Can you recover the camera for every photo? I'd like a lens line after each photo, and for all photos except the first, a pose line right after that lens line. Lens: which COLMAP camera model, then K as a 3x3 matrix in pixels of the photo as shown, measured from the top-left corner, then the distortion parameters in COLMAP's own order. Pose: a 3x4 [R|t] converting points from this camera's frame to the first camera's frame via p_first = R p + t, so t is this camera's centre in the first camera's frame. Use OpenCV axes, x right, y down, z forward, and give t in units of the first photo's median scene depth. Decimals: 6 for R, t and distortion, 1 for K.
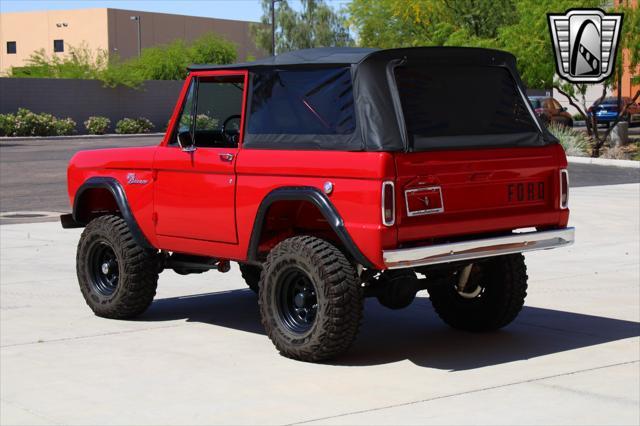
lens RADIAL K [[1305.0, 0, 320.0], [0, 1305.0, 213.0], [0, 0, 1]] dist [0.067526, 0.022561]
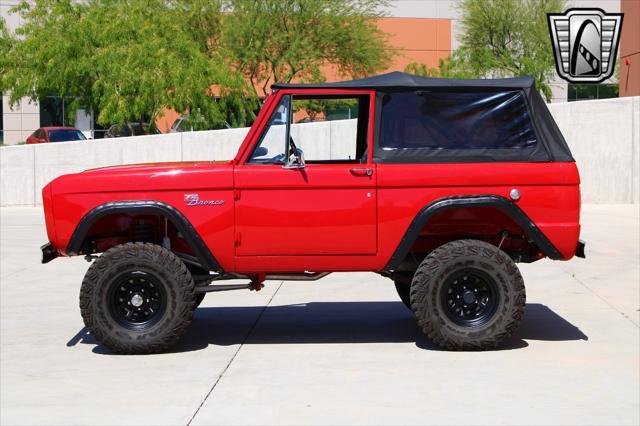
lens RADIAL K [[1305.0, 0, 320.0], [0, 1305.0, 213.0], [0, 0, 1]] dist [0.067526, 0.022561]
pose [[0.623276, -0.036991, 0.781126, -0.962745], [0.061903, 0.998080, -0.002129, -0.010696], [-0.779548, 0.049681, 0.624370, 0.398235]]
